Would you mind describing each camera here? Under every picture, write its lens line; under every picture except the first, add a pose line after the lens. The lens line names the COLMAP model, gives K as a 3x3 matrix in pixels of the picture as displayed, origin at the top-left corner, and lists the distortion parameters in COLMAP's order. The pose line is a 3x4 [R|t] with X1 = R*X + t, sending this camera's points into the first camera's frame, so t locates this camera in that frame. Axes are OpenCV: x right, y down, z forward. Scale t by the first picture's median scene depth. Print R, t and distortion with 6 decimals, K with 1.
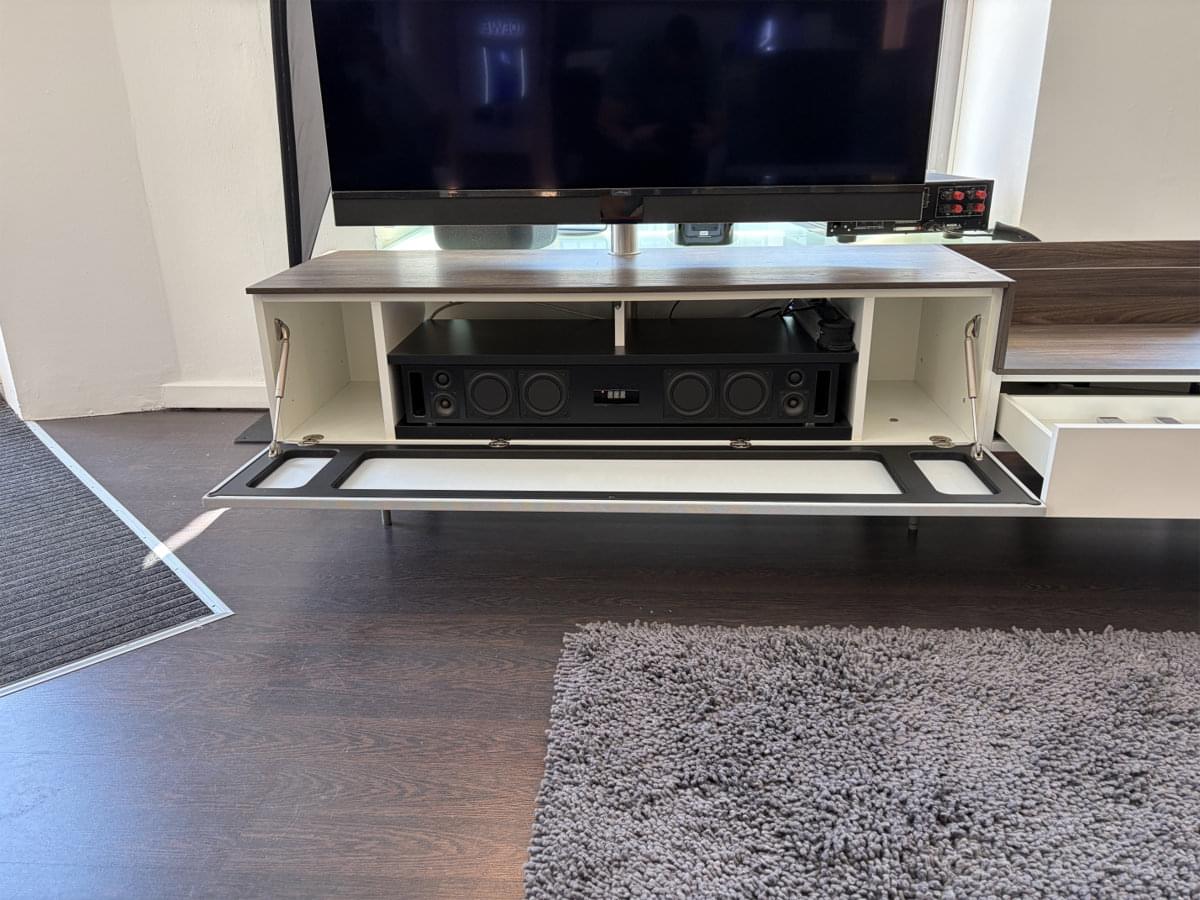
lens RADIAL K [[909.7, 0, 594.1], [0, 909.7, 452.1], [0, 0, 1]] dist [0.038554, -0.039701]
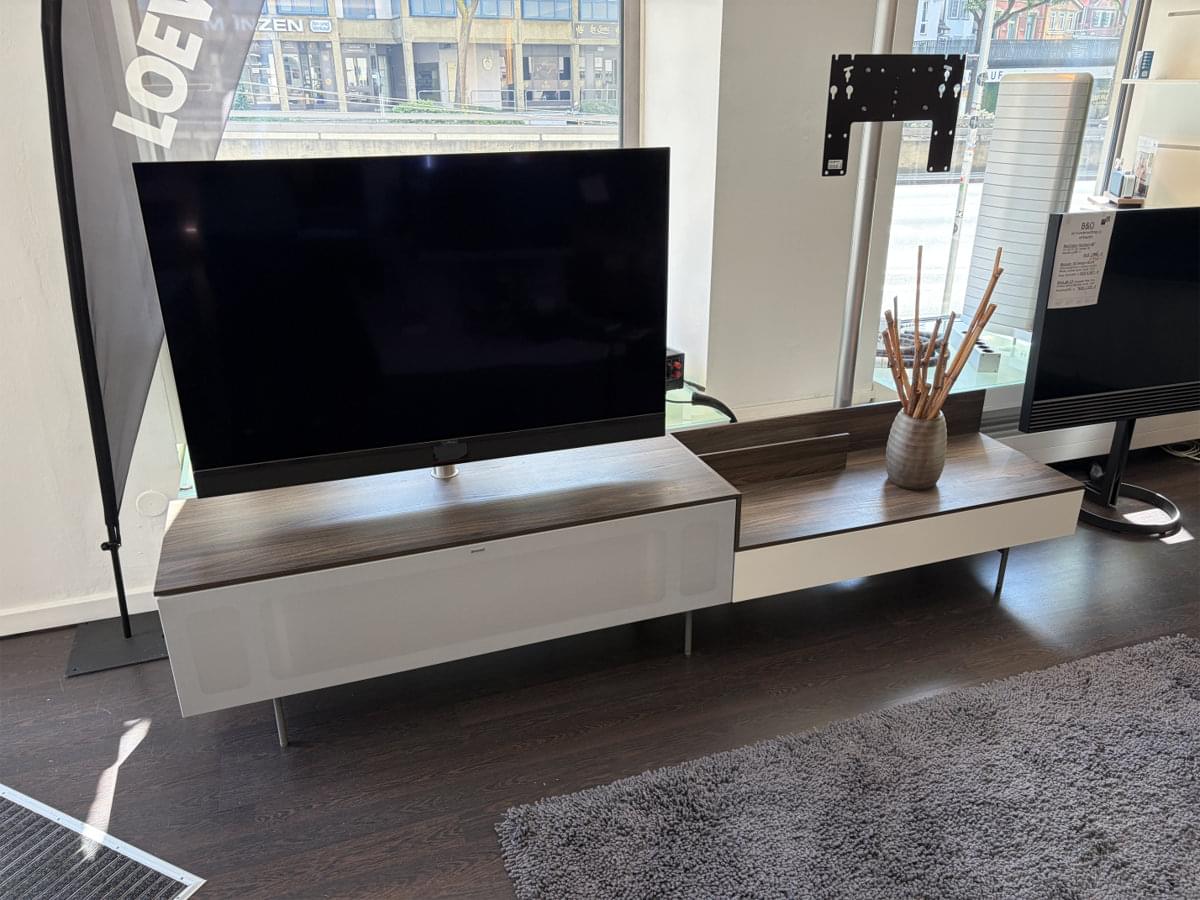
lens RADIAL K [[909.7, 0, 598.7], [0, 909.7, 449.6], [0, 0, 1]] dist [0.038554, -0.039701]
pose [[0.918203, -0.137504, 0.371478, -0.333586], [0.128555, 0.990497, 0.048878, -0.414917], [-0.374669, 0.002876, 0.927154, -0.321001]]
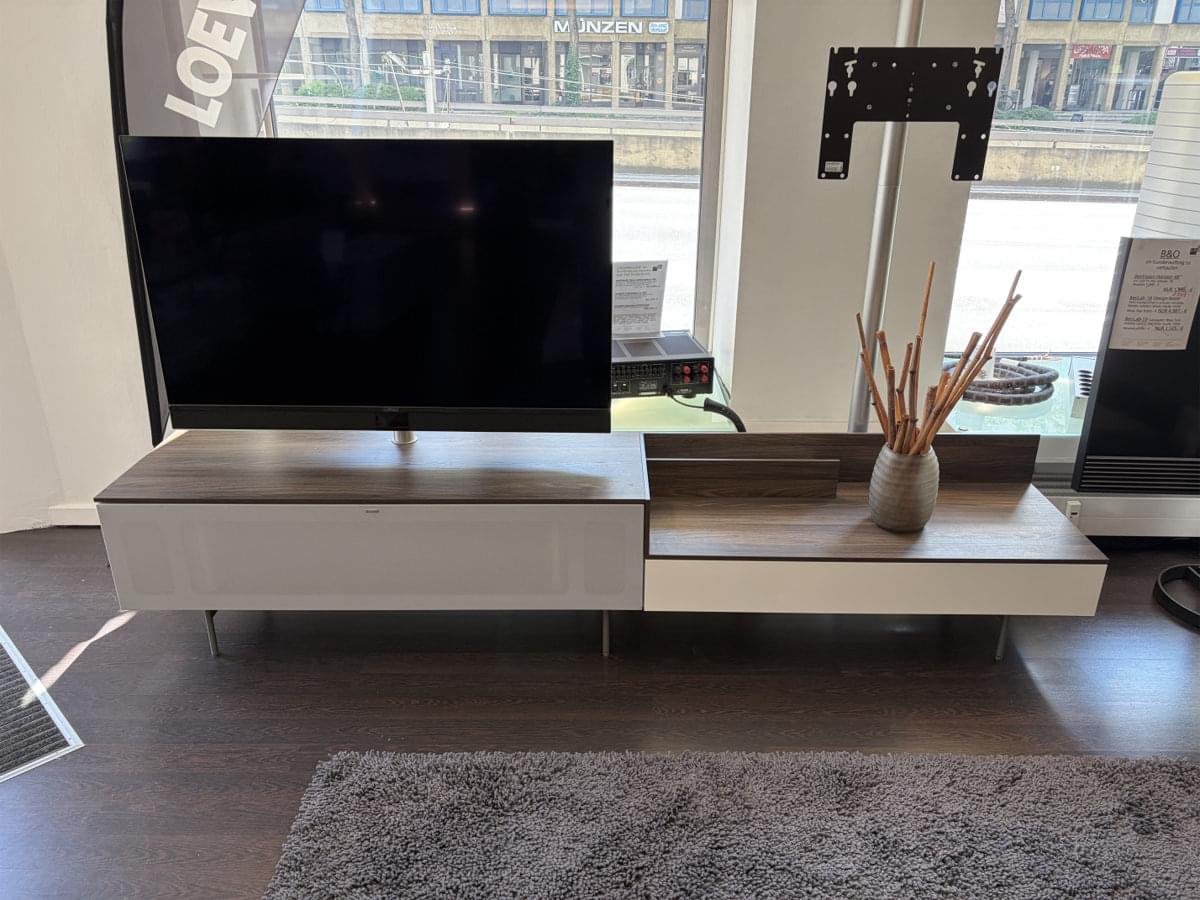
lens RADIAL K [[909.7, 0, 602.8], [0, 909.7, 450.2], [0, 0, 1]] dist [0.038554, -0.039701]
pose [[0.997886, -0.001589, 0.064970, 0.340181], [-0.000252, 0.999599, 0.028311, -0.352333], [-0.064989, -0.028267, 0.997486, -0.480558]]
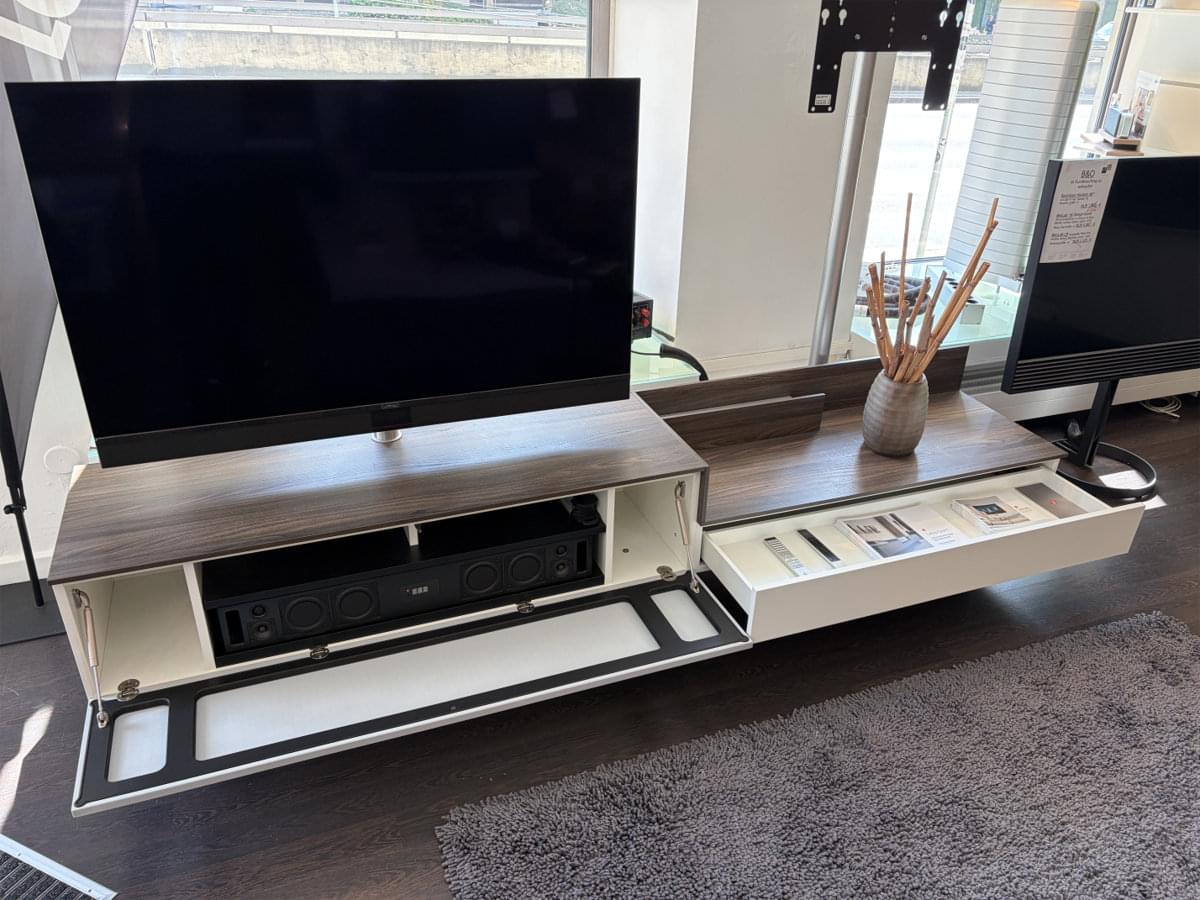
lens RADIAL K [[909.7, 0, 606.6], [0, 909.7, 449.5], [0, 0, 1]] dist [0.038554, -0.039701]
pose [[0.903840, -0.157383, 0.397875, -0.250354], [0.107596, 0.983615, 0.144654, -0.491249], [-0.414122, -0.087934, 0.905964, -0.192139]]
